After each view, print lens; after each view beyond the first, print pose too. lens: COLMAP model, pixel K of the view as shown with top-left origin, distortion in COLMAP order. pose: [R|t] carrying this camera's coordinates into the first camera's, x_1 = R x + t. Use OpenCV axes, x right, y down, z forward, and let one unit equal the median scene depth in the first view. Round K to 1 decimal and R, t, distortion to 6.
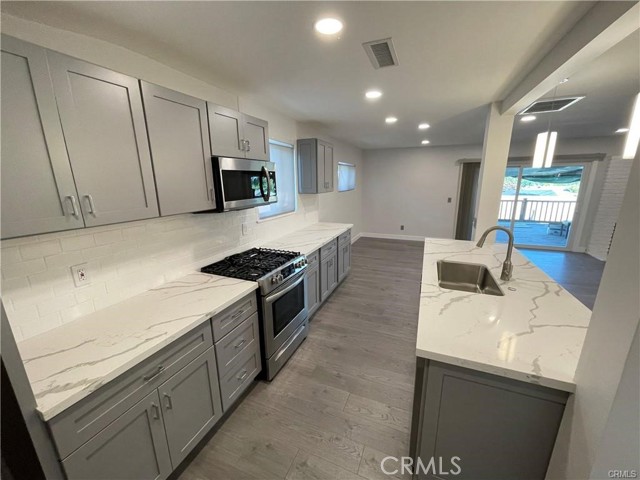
lens RADIAL K [[258.5, 0, 313.9], [0, 258.5, 242.6], [0, 0, 1]] dist [-0.002935, 0.000381]
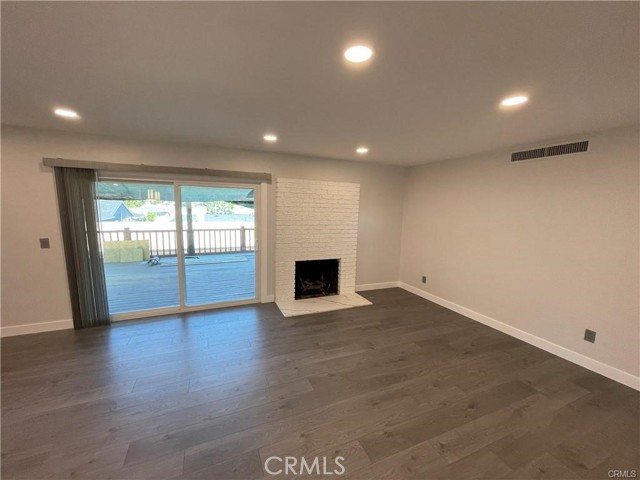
lens RADIAL K [[258.5, 0, 319.3], [0, 258.5, 240.0], [0, 0, 1]] dist [-0.002935, 0.000381]
pose [[0.684173, -0.067657, 0.726174, 0.588433], [0.138344, 0.989650, -0.038138, -0.092103], [-0.716078, 0.126555, 0.686452, 0.352515]]
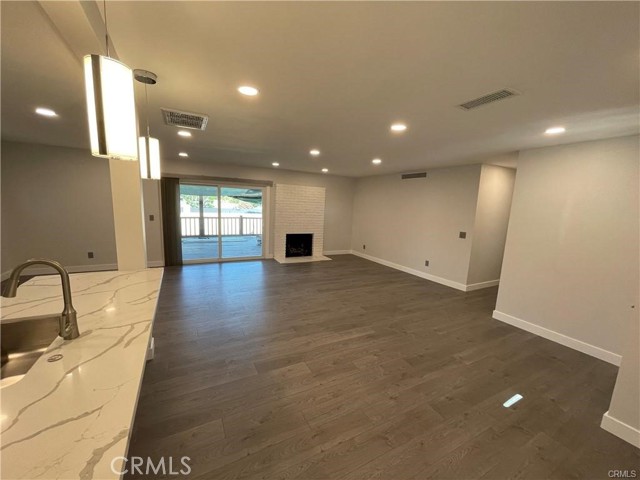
lens RADIAL K [[258.5, 0, 319.9], [0, 258.5, 240.1], [0, 0, 1]] dist [-0.002935, 0.000381]
pose [[0.621468, -0.072888, 0.780041, 0.214624], [0.133010, 0.991025, -0.013369, -0.002418], [-0.772066, 0.112061, 0.625585, 0.028248]]
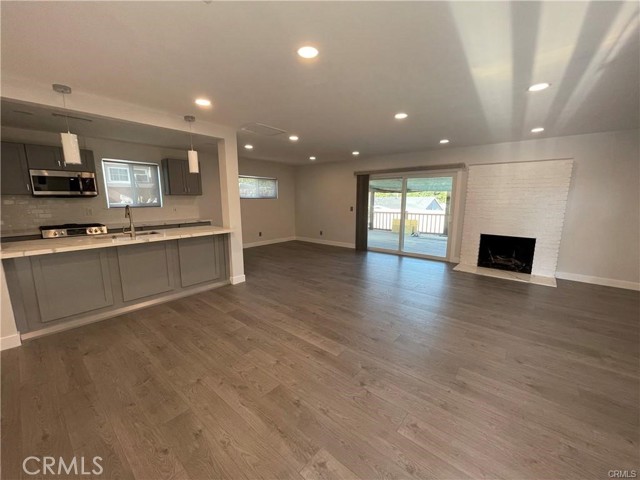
lens RADIAL K [[258.5, 0, 317.9], [0, 258.5, 242.2], [0, 0, 1]] dist [-0.002935, 0.000381]
pose [[0.957274, 0.065342, -0.281704, 0.790084], [-0.084525, 0.994819, -0.056480, 0.057211], [0.276554, 0.077878, 0.957838, -0.090796]]
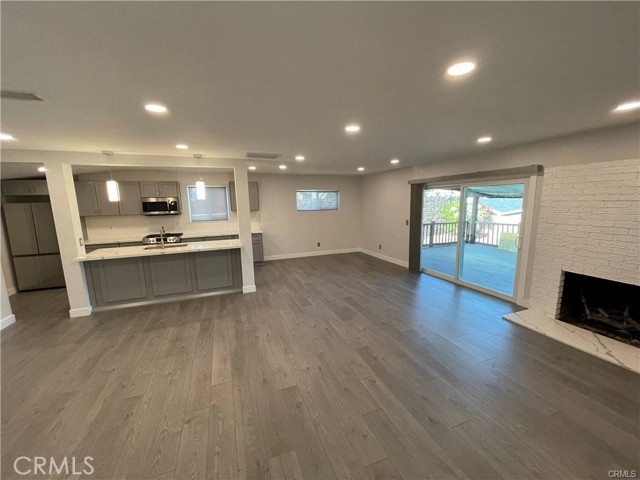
lens RADIAL K [[258.5, 0, 316.5], [0, 258.5, 241.6], [0, 0, 1]] dist [-0.002935, 0.000381]
pose [[0.693652, 0.112217, -0.711515, 1.096675], [-0.160172, 0.987089, -0.000472, -0.044615], [0.702276, 0.114292, 0.702670, 0.114684]]
